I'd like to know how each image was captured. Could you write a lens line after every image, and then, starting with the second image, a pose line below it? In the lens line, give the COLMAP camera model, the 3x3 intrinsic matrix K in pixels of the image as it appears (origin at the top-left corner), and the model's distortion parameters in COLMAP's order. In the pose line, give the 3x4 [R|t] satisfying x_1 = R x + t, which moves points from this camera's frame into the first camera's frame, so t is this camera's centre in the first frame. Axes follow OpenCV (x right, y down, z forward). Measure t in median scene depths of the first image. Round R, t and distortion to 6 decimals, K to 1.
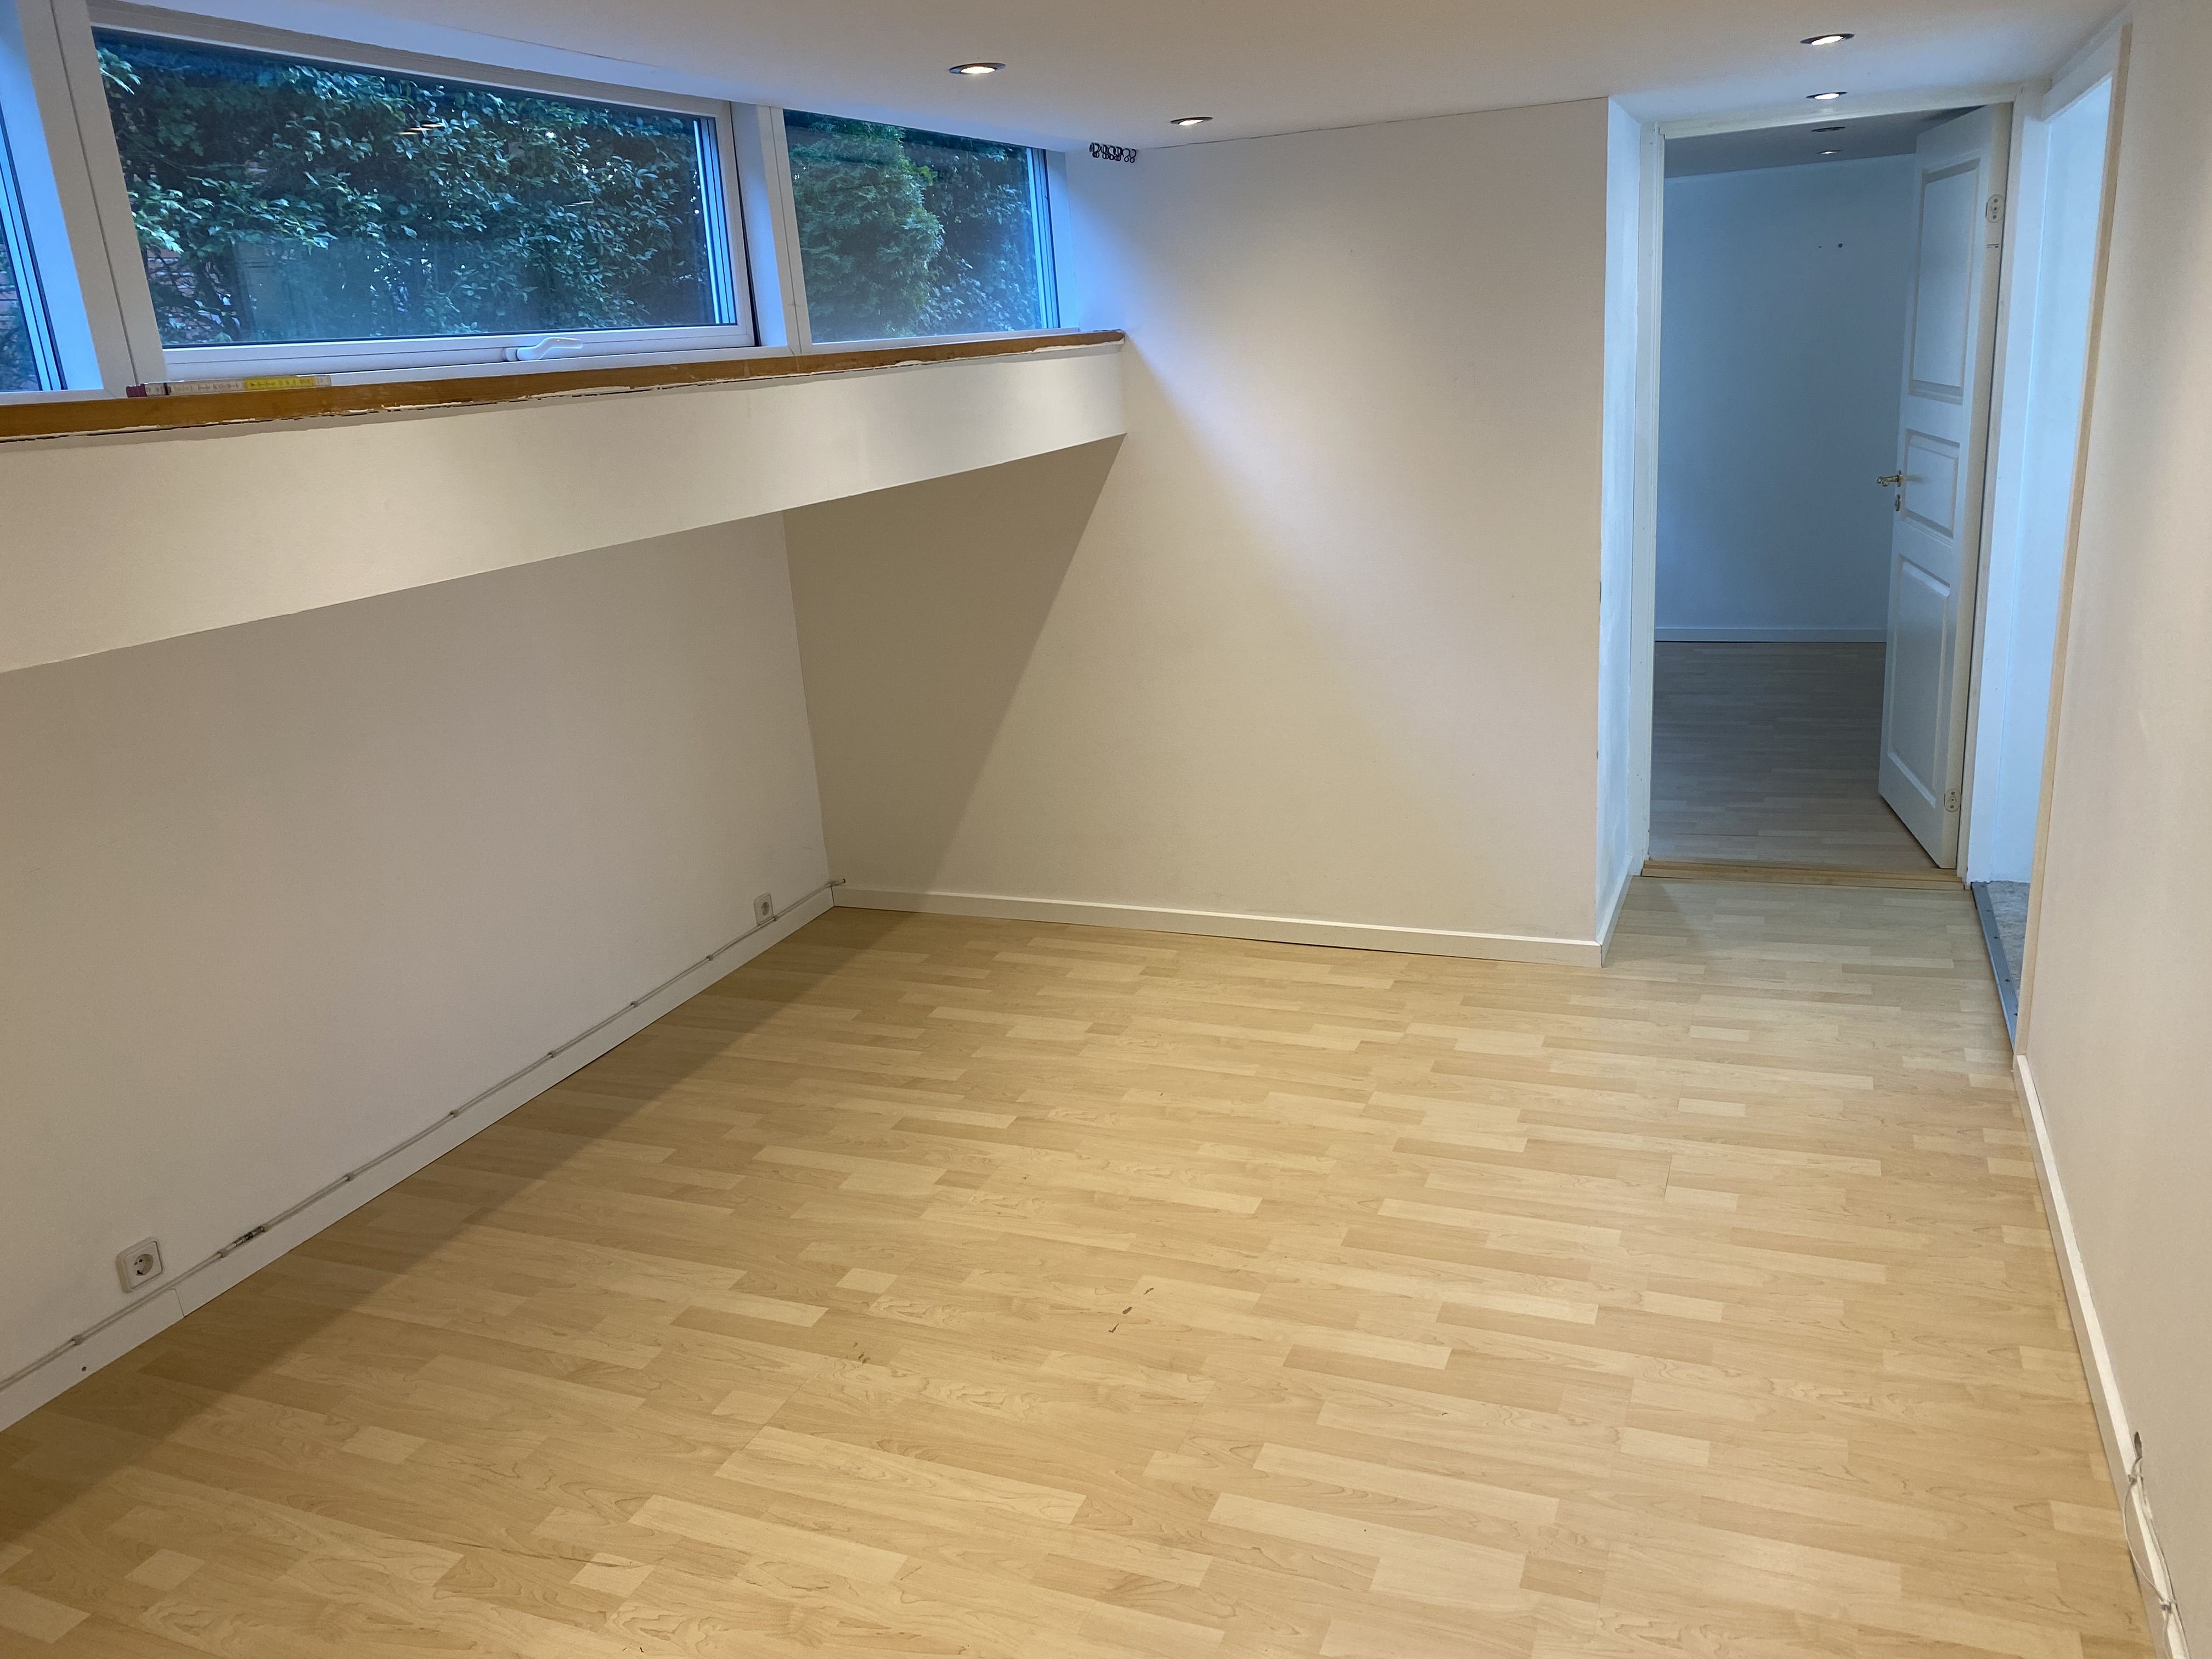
lens RADIAL K [[1694.8, 0, 1106.0], [0, 1694.8, 829.5], [0, 0, 1]] dist [0.057656, -0.031658]
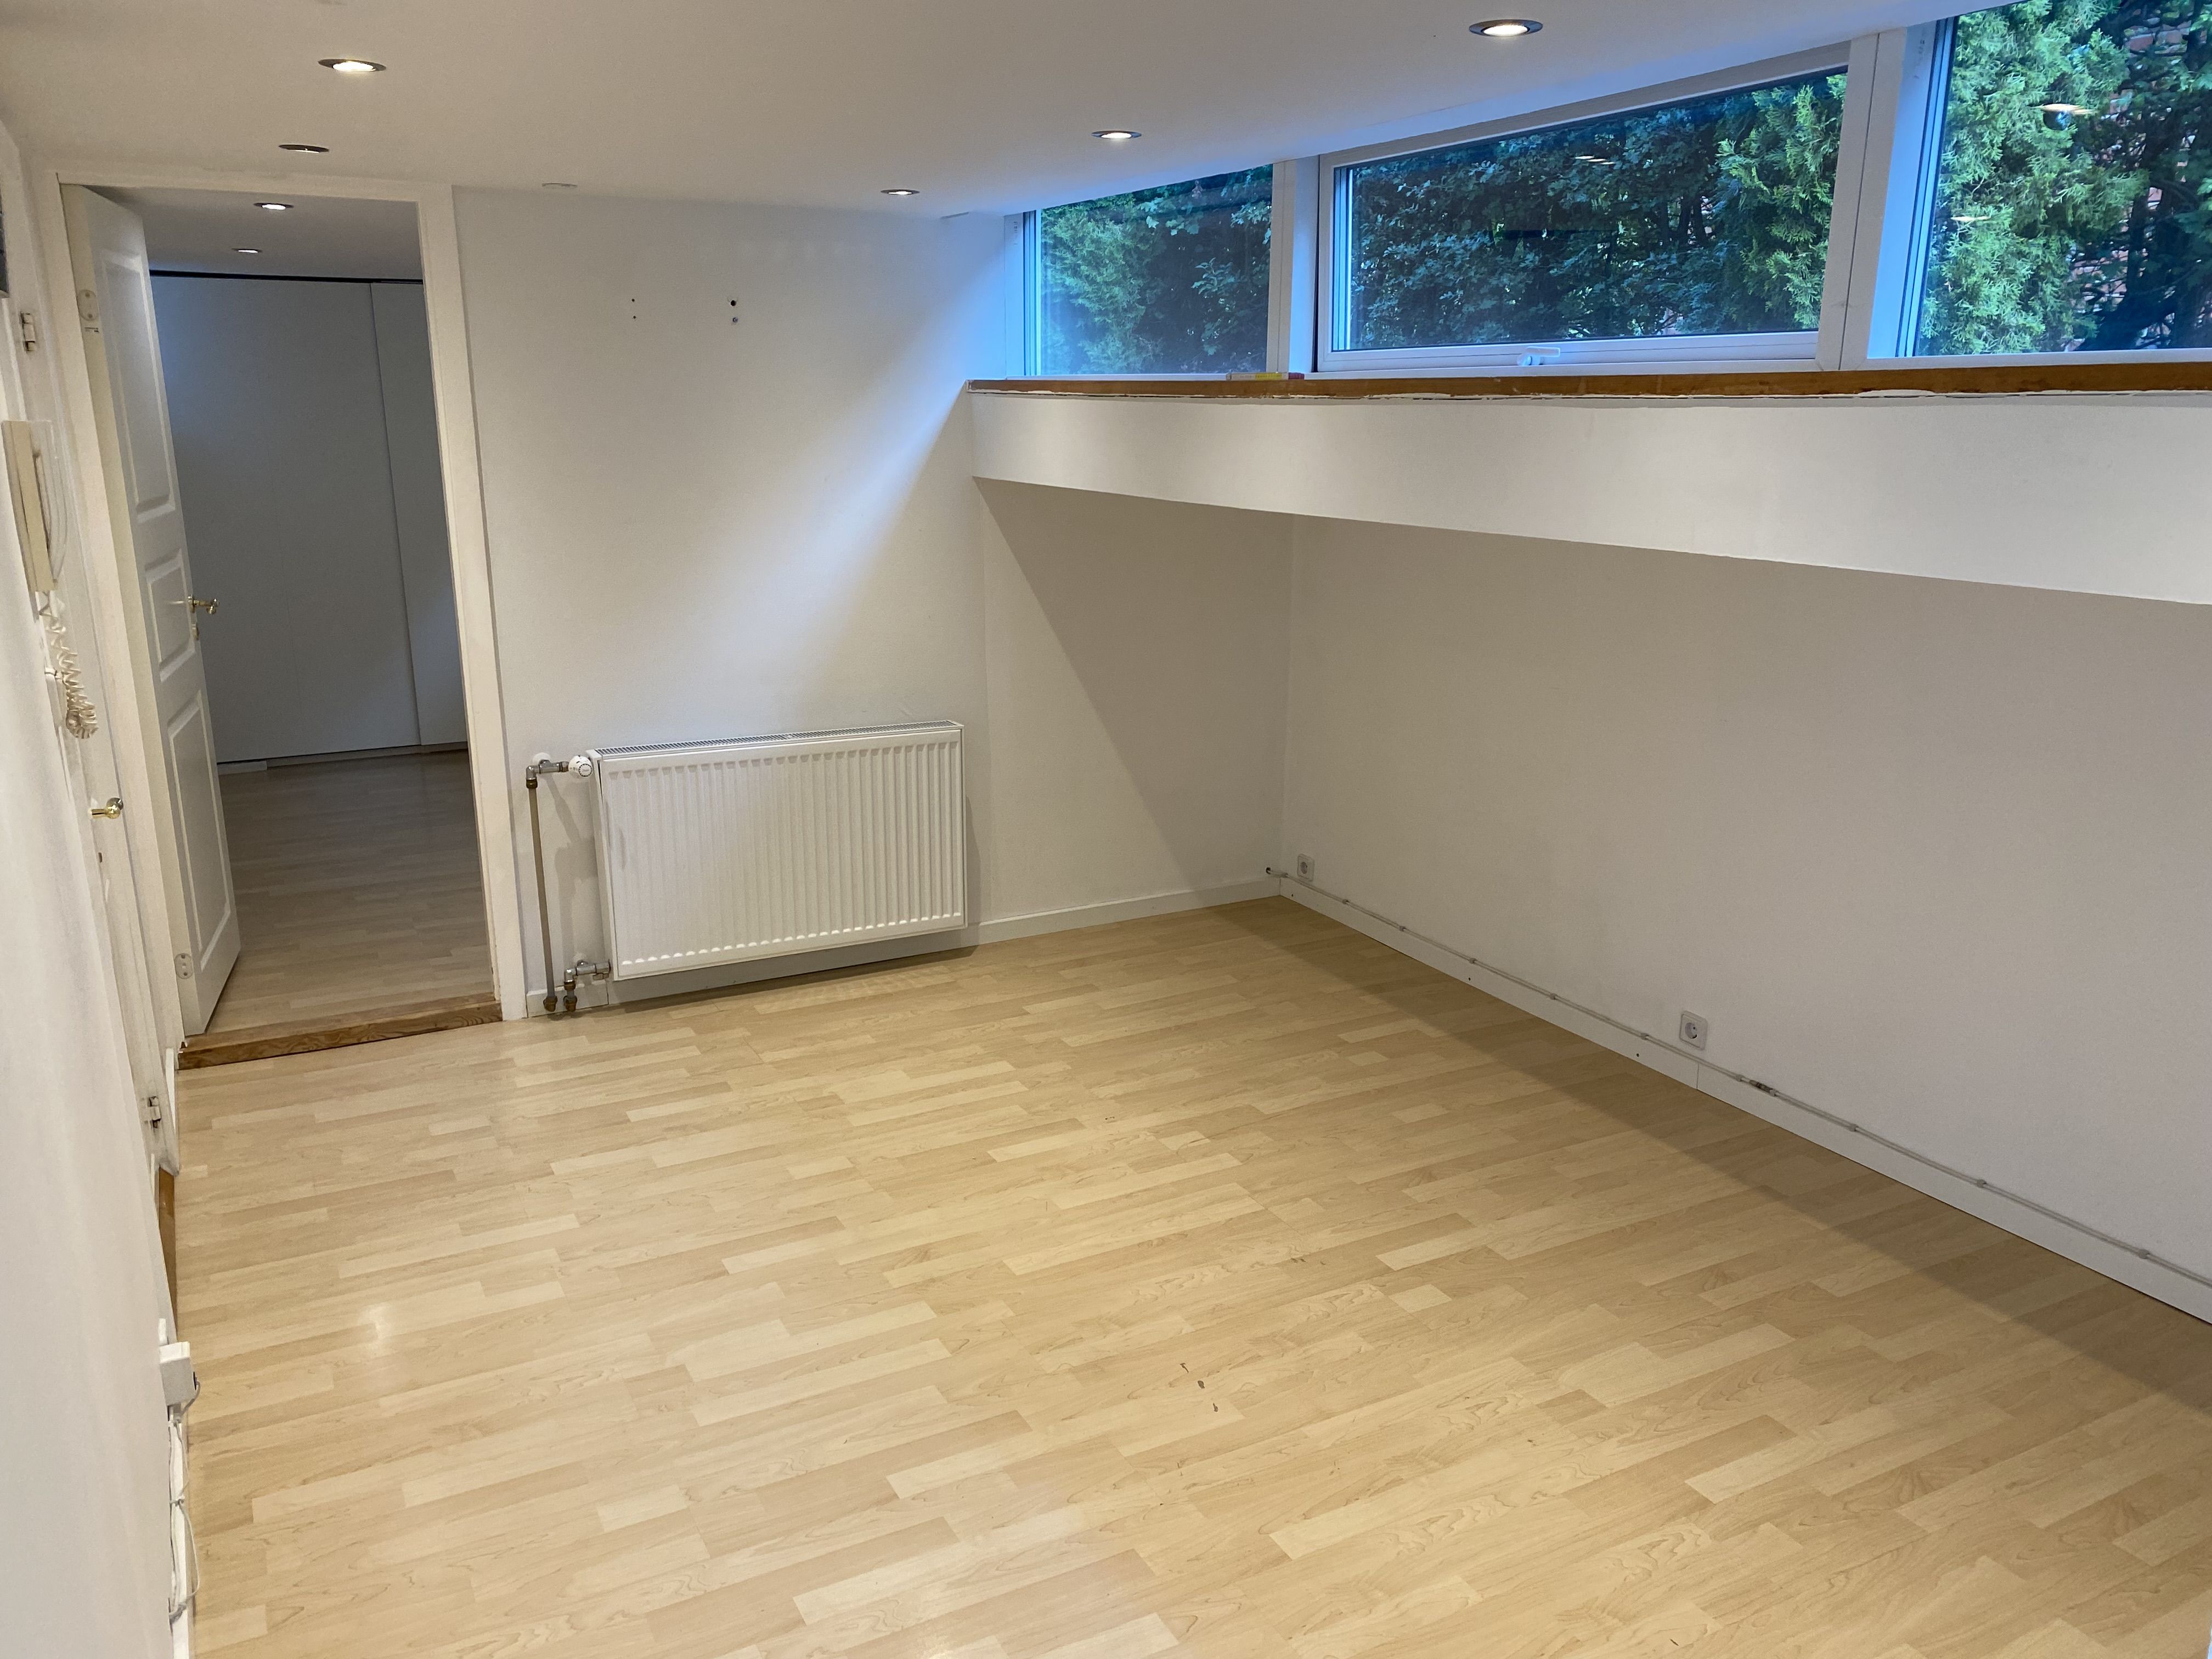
lens RADIAL K [[1694.8, 0, 1106.0], [0, 1694.8, 829.5], [0, 0, 1]] dist [0.057656, -0.031658]
pose [[-0.637627, 0.256365, -0.726435, 0.627526], [-0.176185, 0.869474, 0.461491, -0.399548], [0.749927, 0.422246, -0.509232, 1.243924]]
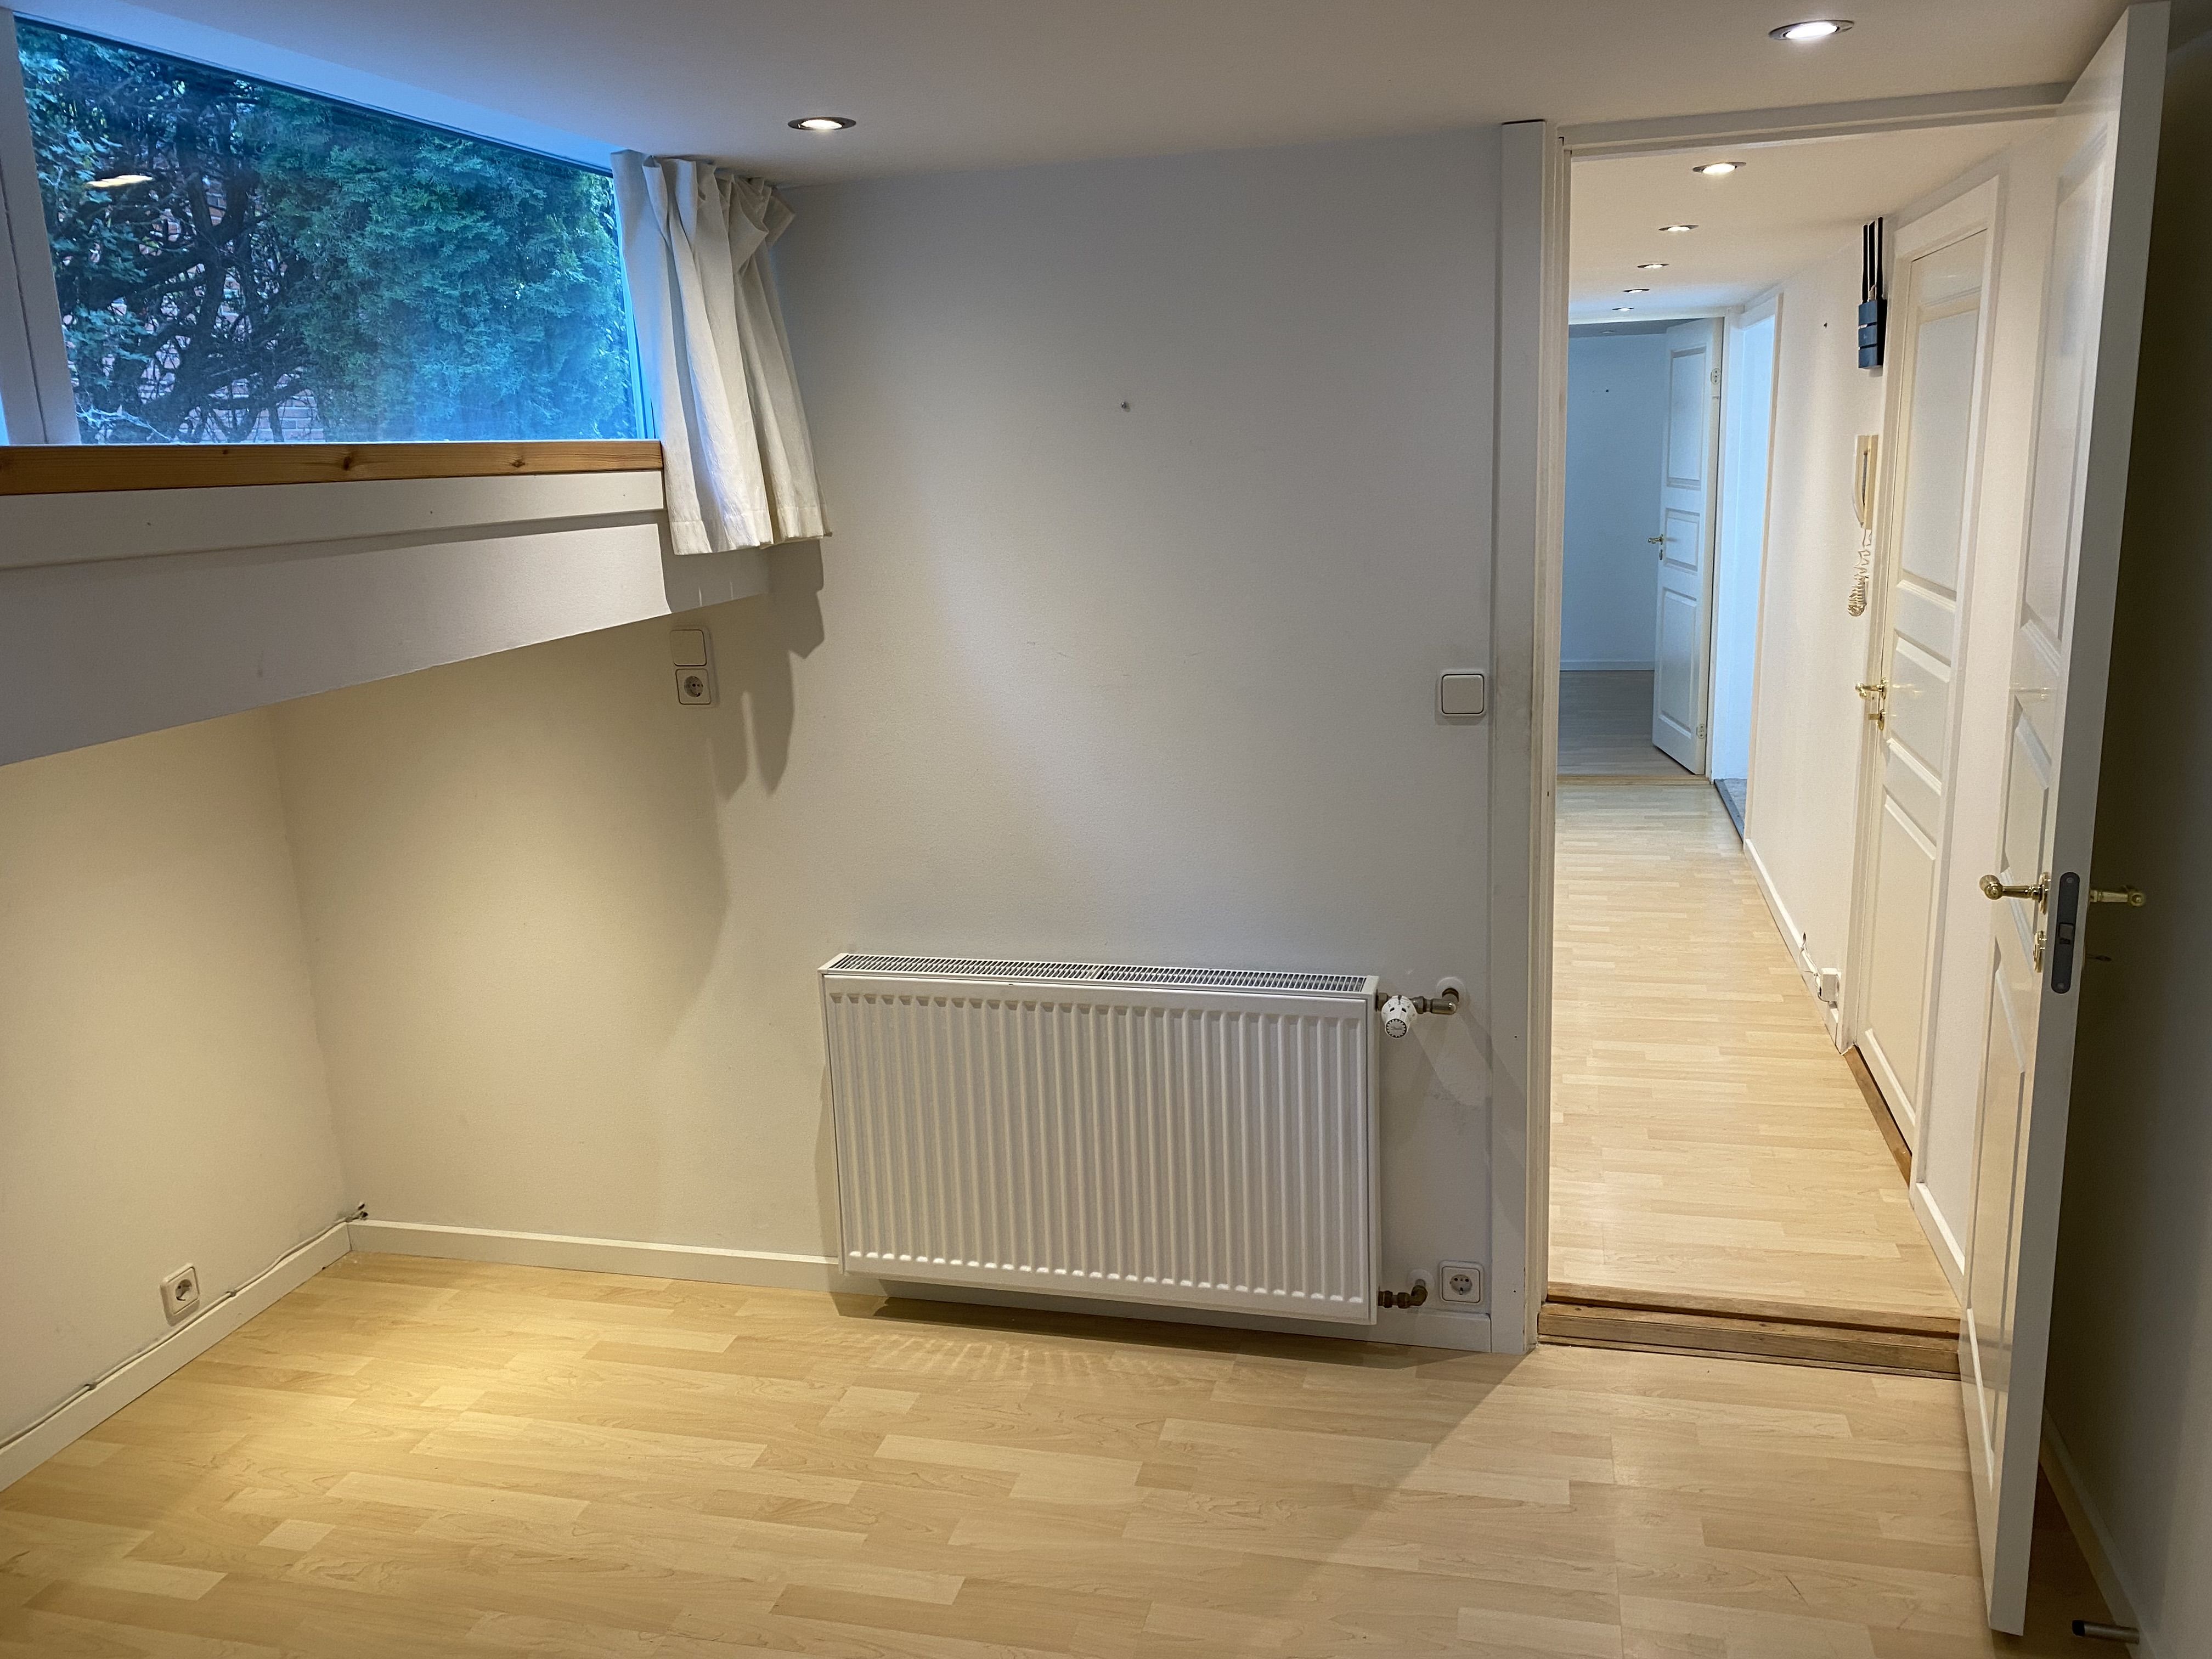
lens RADIAL K [[1694.8, 0, 1106.0], [0, 1694.8, 829.5], [0, 0, 1]] dist [0.057656, -0.031658]
pose [[0.989964, 0.004621, 0.141244, -0.426590], [0.005573, 0.997411, -0.071689, 0.274268], [-0.141209, 0.071757, 0.987376, -0.743008]]
